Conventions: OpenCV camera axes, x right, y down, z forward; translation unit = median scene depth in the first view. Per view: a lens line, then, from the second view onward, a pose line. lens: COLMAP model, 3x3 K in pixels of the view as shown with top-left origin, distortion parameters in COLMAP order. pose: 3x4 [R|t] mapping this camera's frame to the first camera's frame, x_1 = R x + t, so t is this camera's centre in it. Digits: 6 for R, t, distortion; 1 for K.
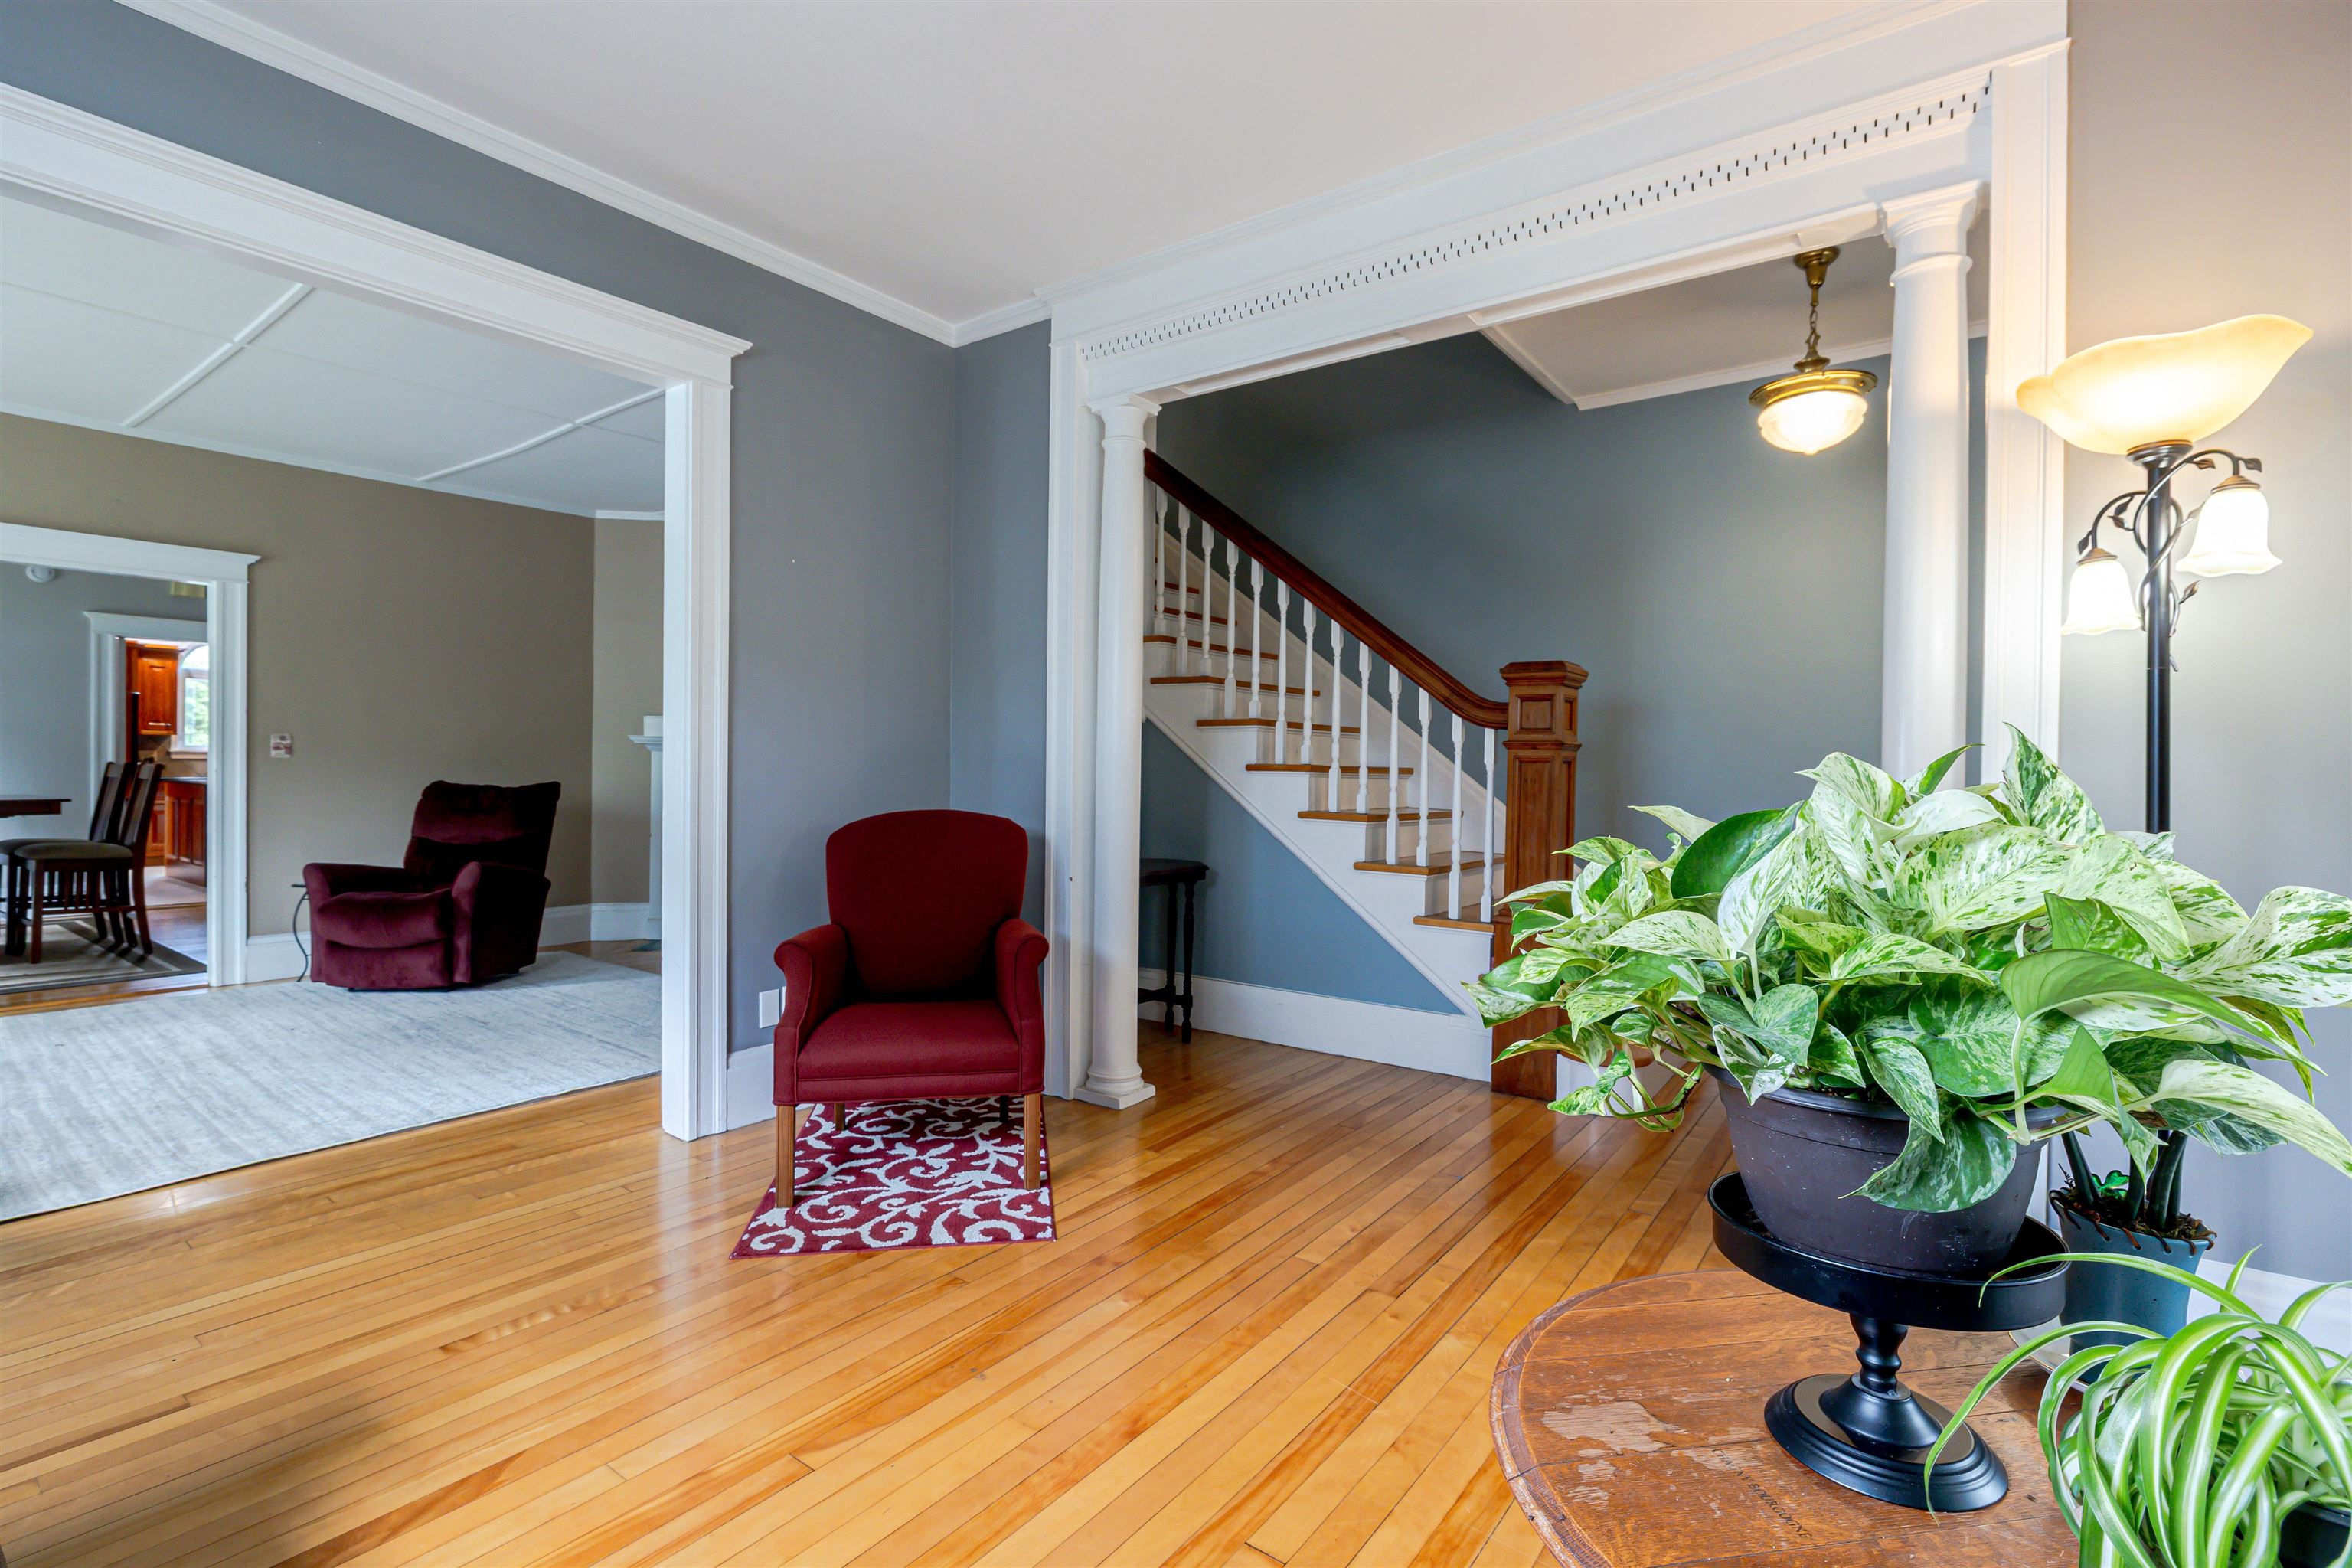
lens RADIAL K [[1096.7, 0, 1169.6], [0, 1096.7, 773.1], [0, 0, 1]] dist [-0.010607, 0.003772]
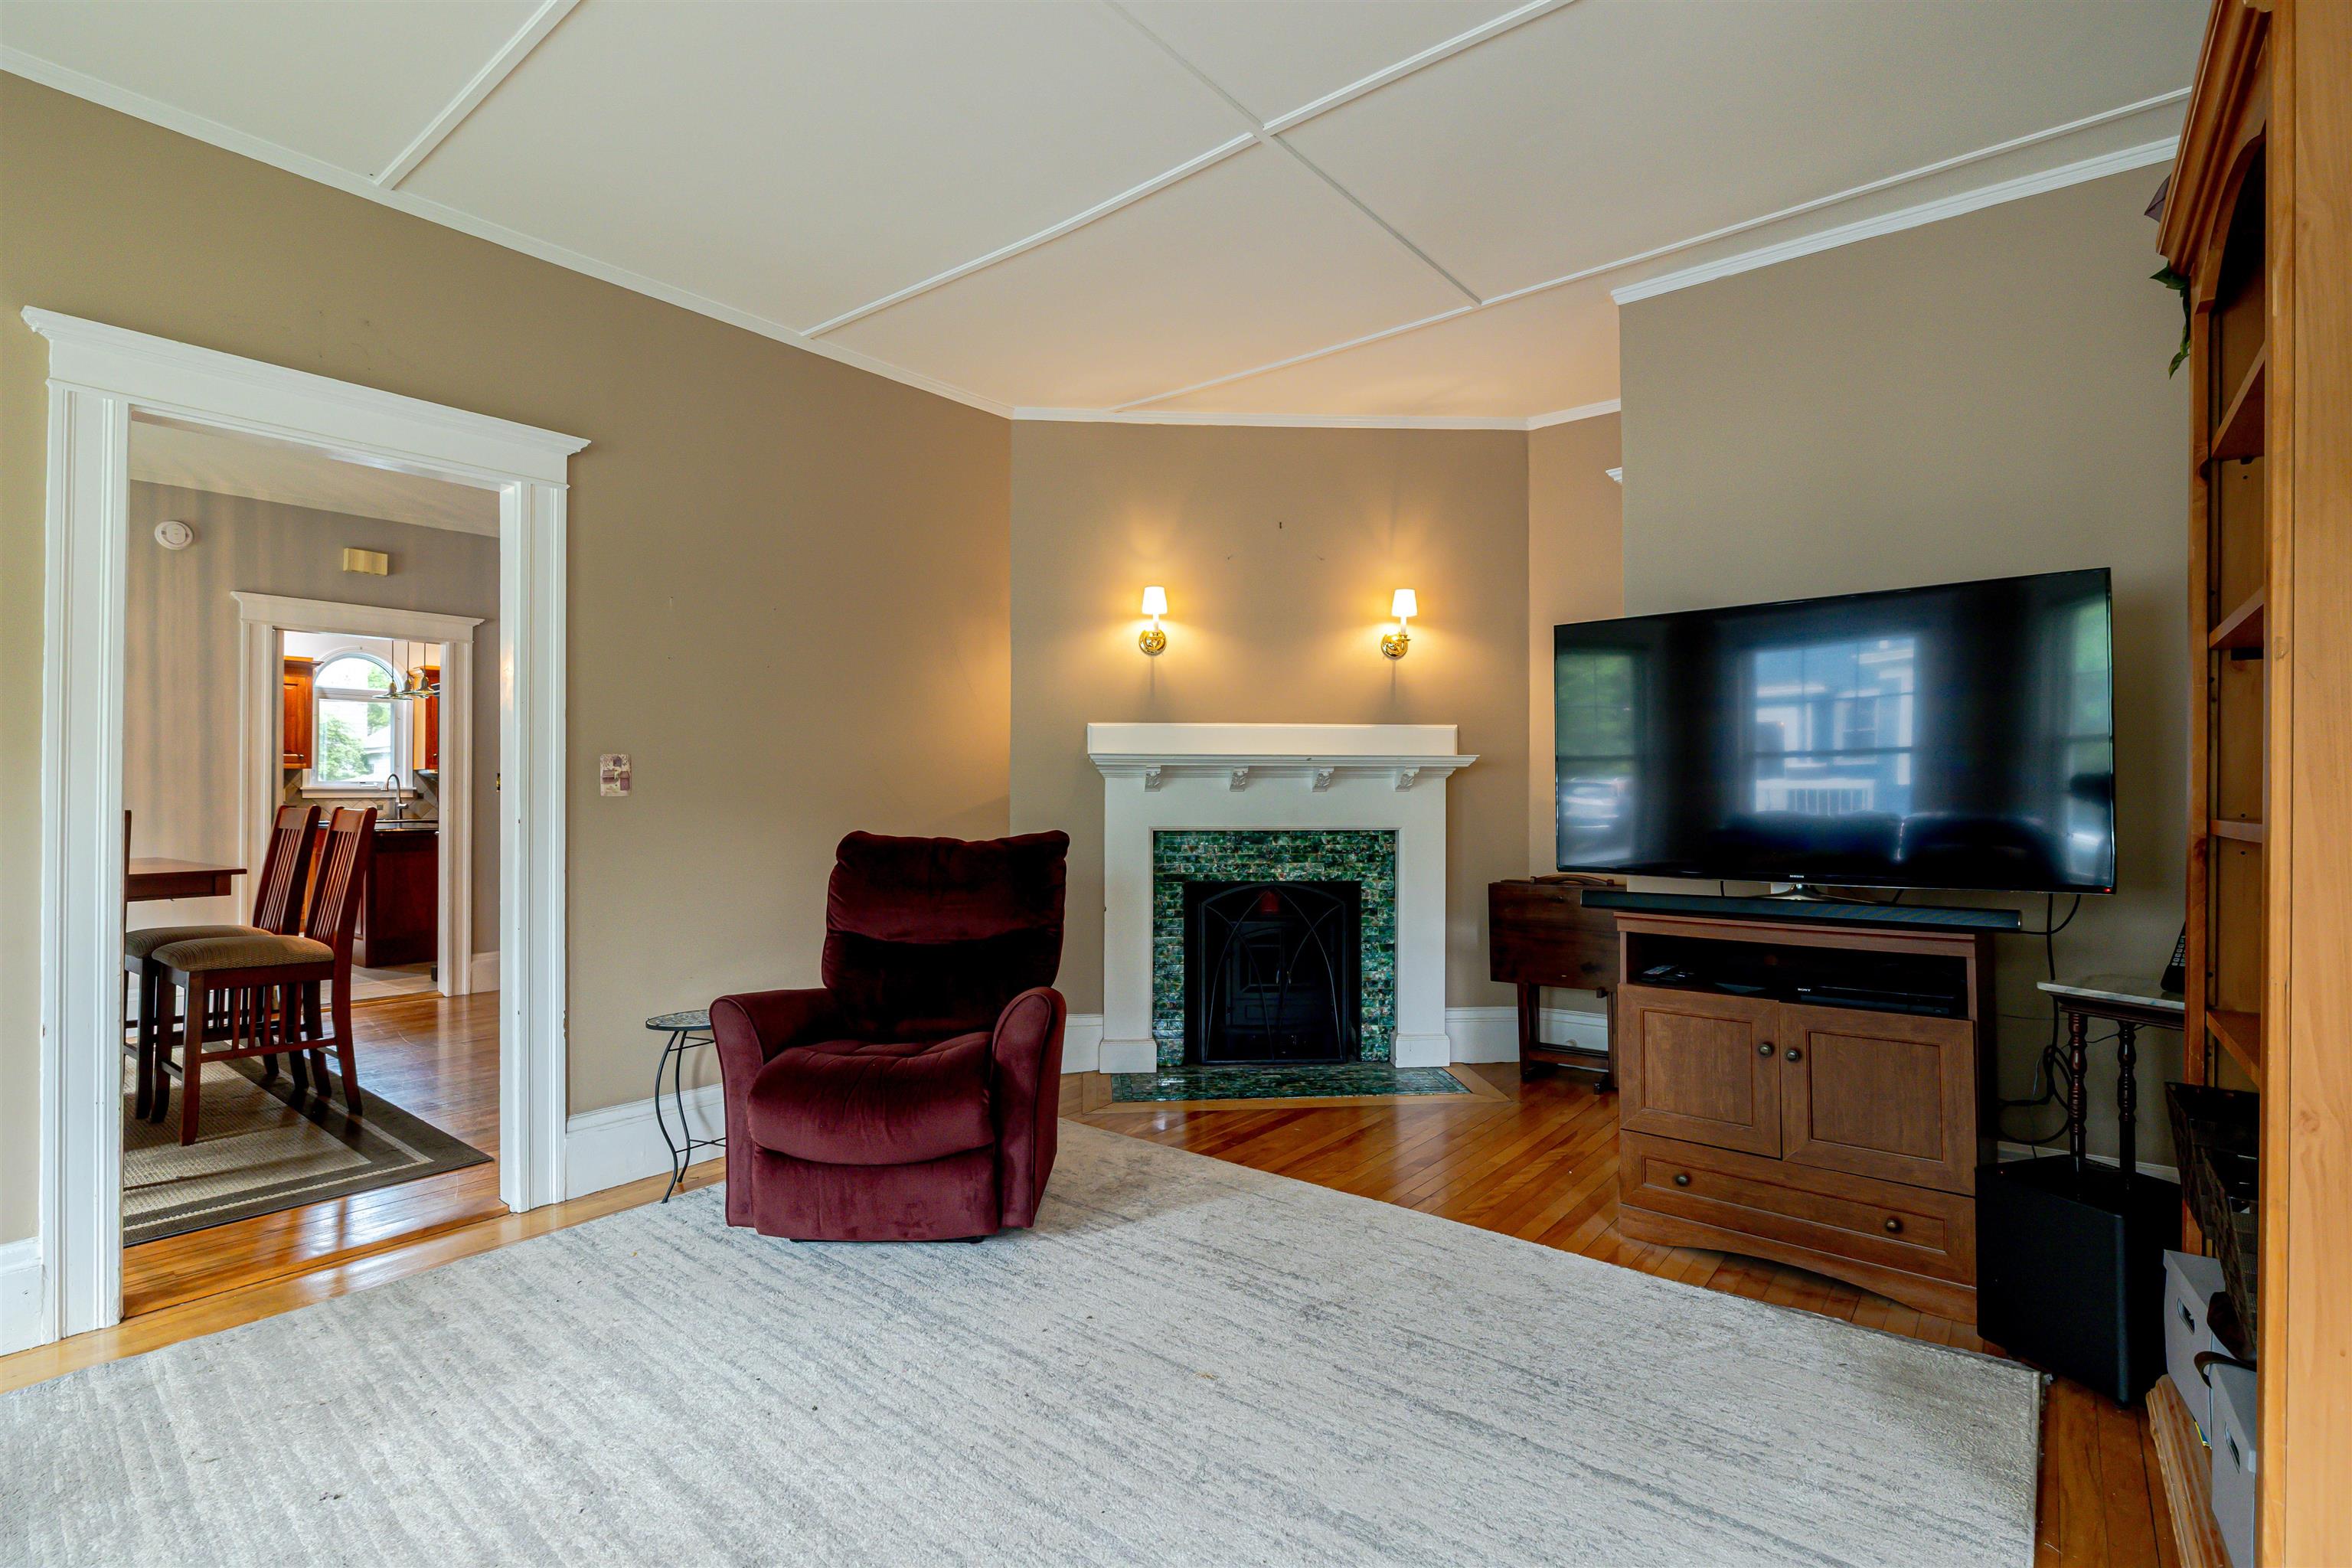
lens RADIAL K [[1096.7, 0, 1175.9], [0, 1096.7, 780.1], [0, 0, 1]] dist [-0.010607, 0.003772]
pose [[0.999397, -0.012770, -0.032300, -0.897142], [0.012233, 0.999784, -0.016773, -0.016734], [0.032507, 0.016368, 0.999337, 0.779999]]
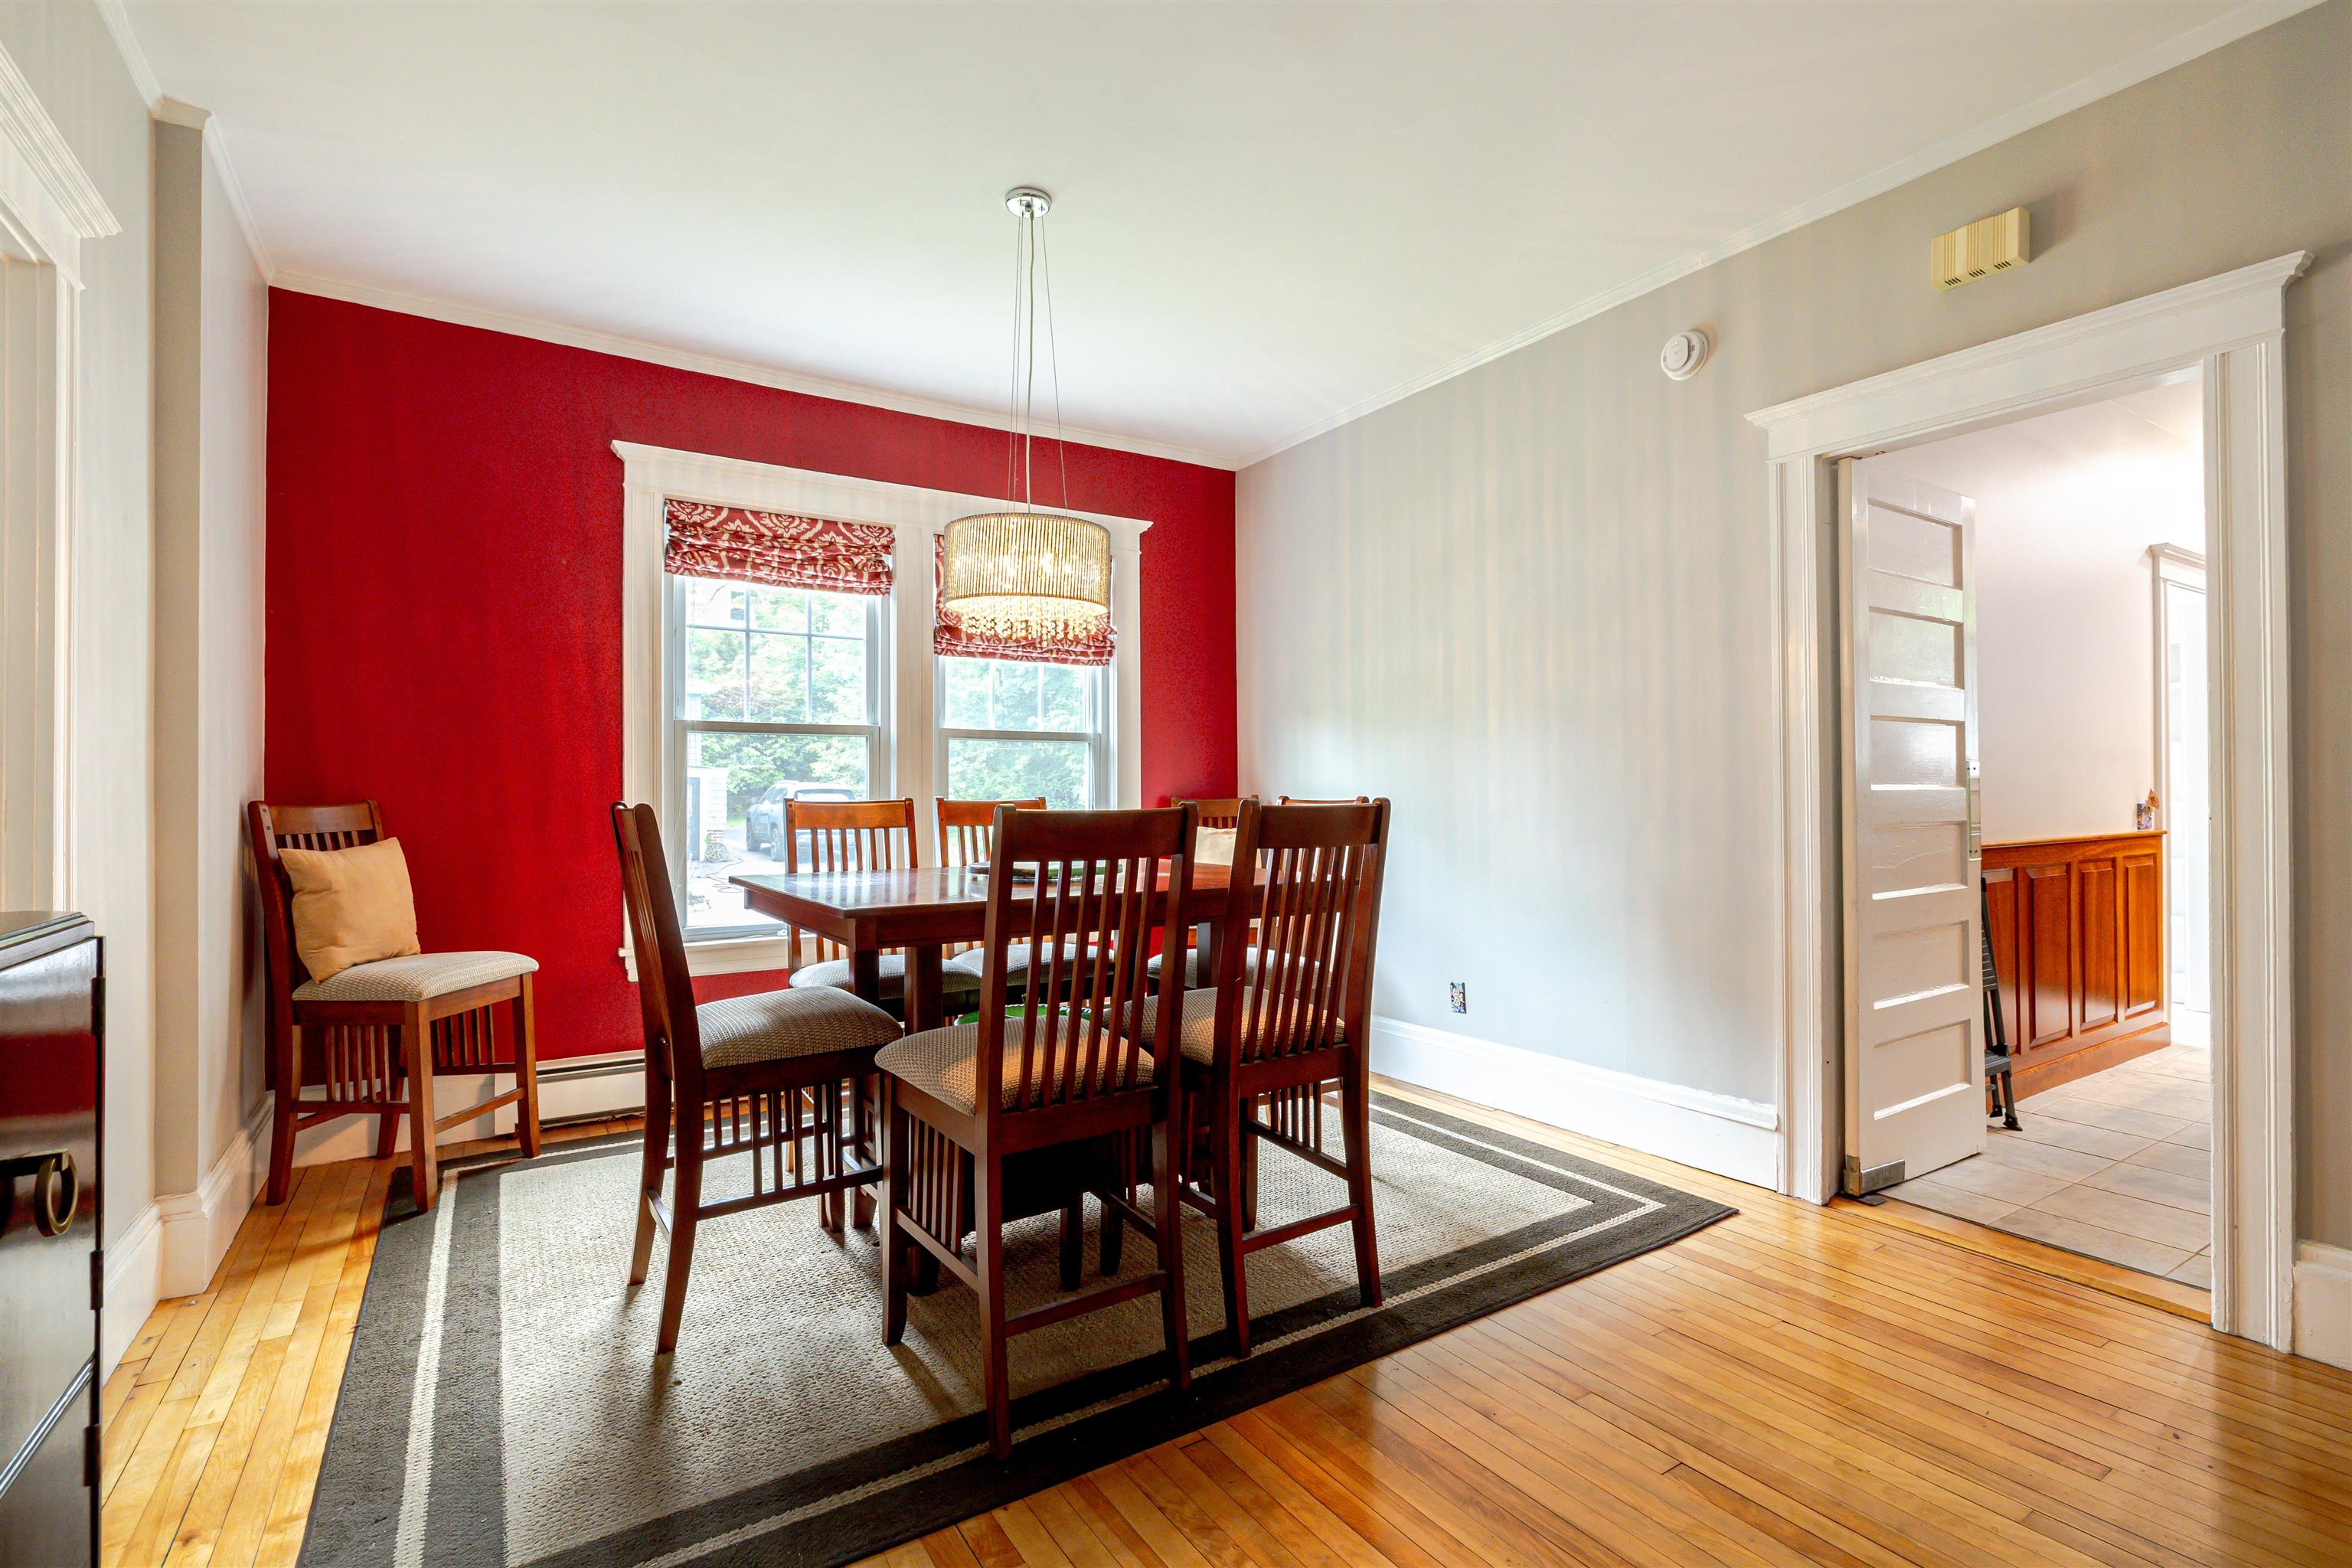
lens RADIAL K [[1096.7, 0, 1181.1], [0, 1096.7, 786.5], [0, 0, 1]] dist [-0.010607, 0.003772]
pose [[-0.360474, -0.009384, -0.932722, -1.354155], [-0.000061, 0.999950, -0.010036, -0.028590], [0.932769, -0.003561, -0.360456, 2.293761]]
